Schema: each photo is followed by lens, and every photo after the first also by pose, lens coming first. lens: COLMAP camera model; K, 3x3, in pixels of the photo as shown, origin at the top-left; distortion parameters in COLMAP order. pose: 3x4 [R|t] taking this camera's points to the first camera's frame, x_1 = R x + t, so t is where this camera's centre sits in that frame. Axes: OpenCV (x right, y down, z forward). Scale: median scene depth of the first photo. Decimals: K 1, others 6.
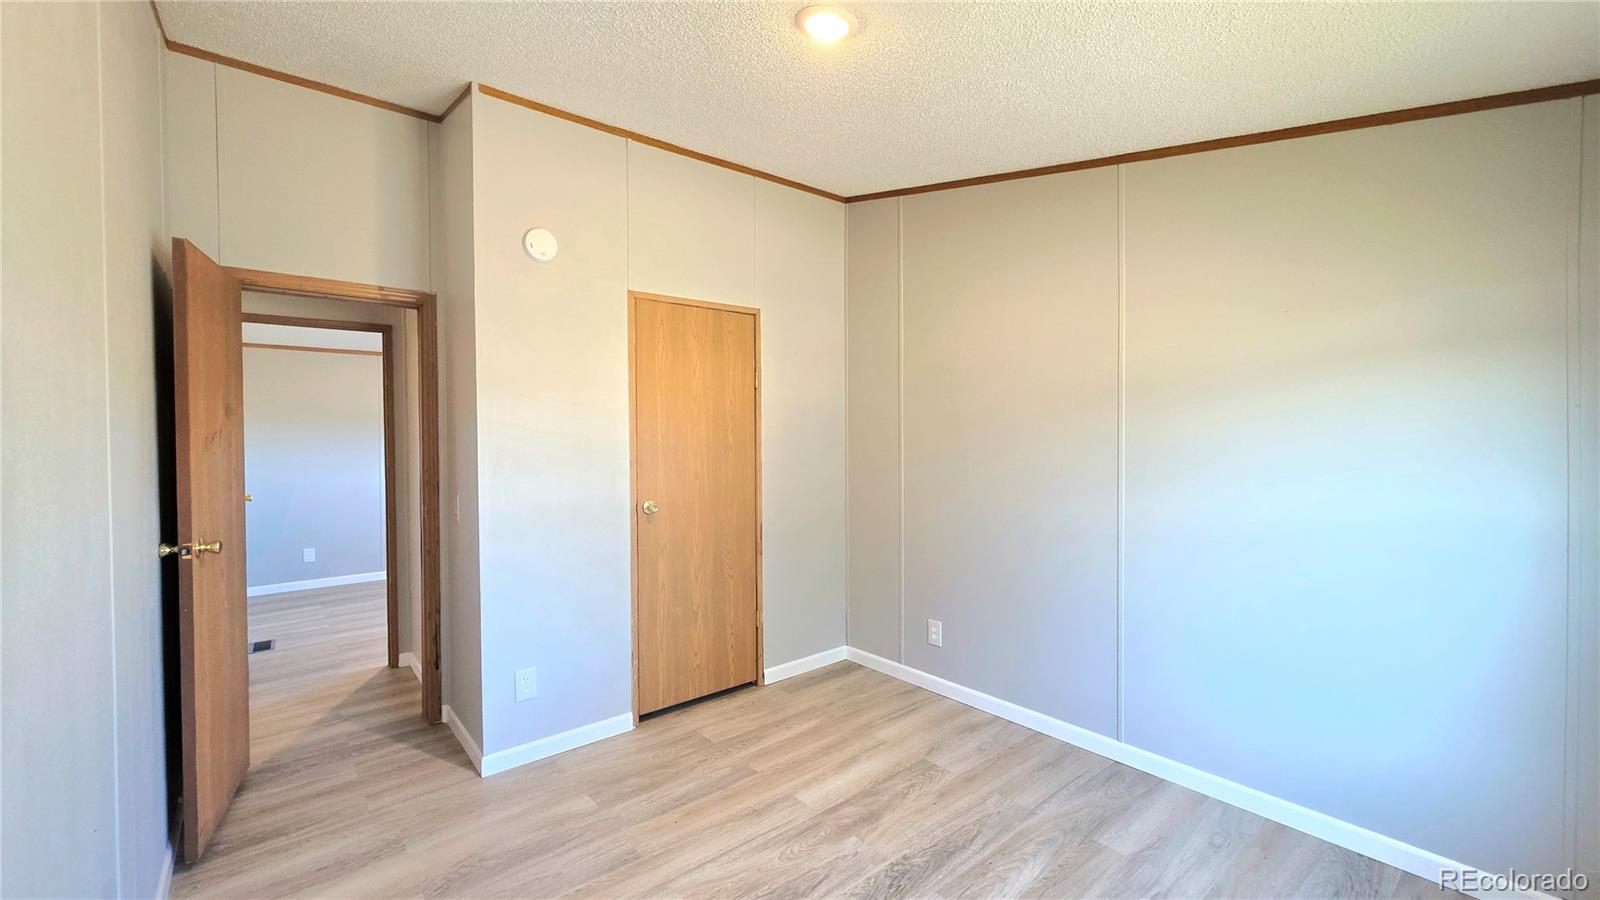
lens RADIAL K [[638.4, 0, 792.4], [0, 638.4, 446.4], [0, 0, 1]] dist [0.002174, -0.000652]
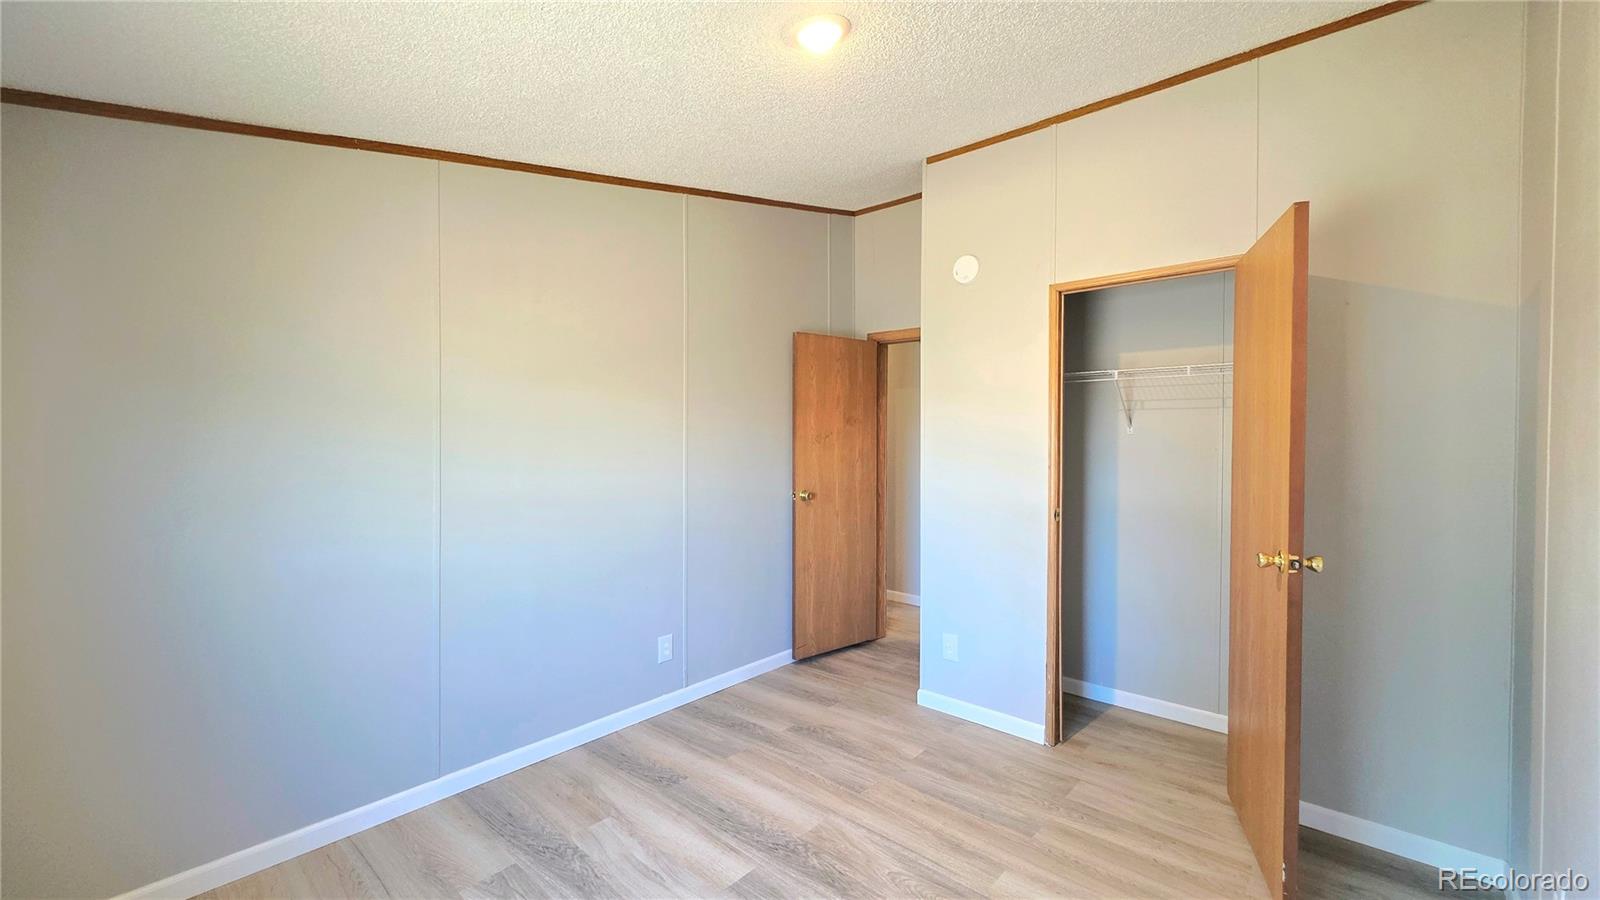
lens RADIAL K [[638.4, 0, 799.4], [0, 638.4, 444.8], [0, 0, 1]] dist [0.002174, -0.000652]
pose [[0.164951, 0.028527, -0.985889, 0.767220], [-0.017554, 0.999508, 0.025984, -0.031277], [0.986146, 0.013021, 0.165370, 0.582284]]
